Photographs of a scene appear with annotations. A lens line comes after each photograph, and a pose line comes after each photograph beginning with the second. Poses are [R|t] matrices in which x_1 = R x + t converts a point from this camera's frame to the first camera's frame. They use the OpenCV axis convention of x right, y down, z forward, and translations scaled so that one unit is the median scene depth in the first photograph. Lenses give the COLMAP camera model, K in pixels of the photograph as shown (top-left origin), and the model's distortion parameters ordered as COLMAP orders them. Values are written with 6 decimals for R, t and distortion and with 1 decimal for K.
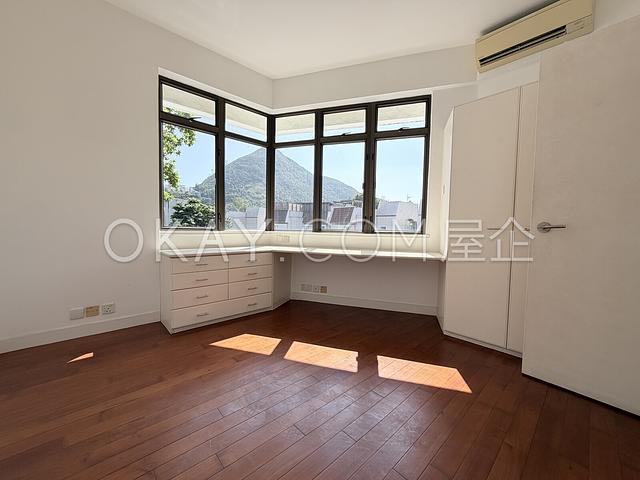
lens RADIAL K [[254.5, 0, 320.4], [0, 254.5, 238.5], [0, 0, 1]] dist [0.020833, 0.000018]
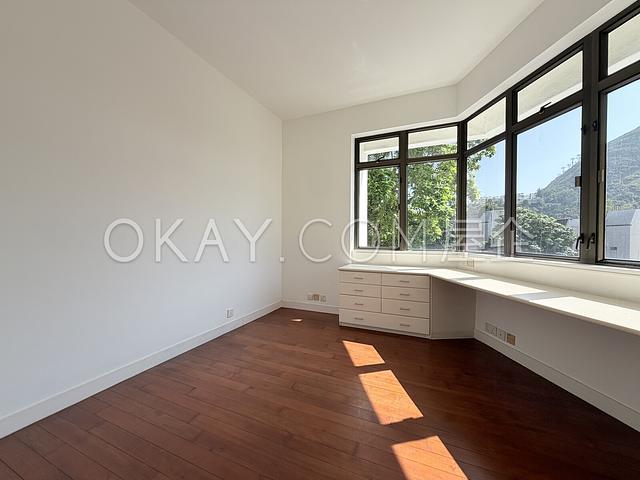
lens RADIAL K [[254.5, 0, 323.1], [0, 254.5, 239.5], [0, 0, 1]] dist [0.020833, 0.000018]
pose [[0.424013, -0.008224, -0.905619, 0.503059], [-0.035738, 0.999028, -0.025805, -0.041589], [0.904951, 0.043307, 0.423307, 0.254514]]
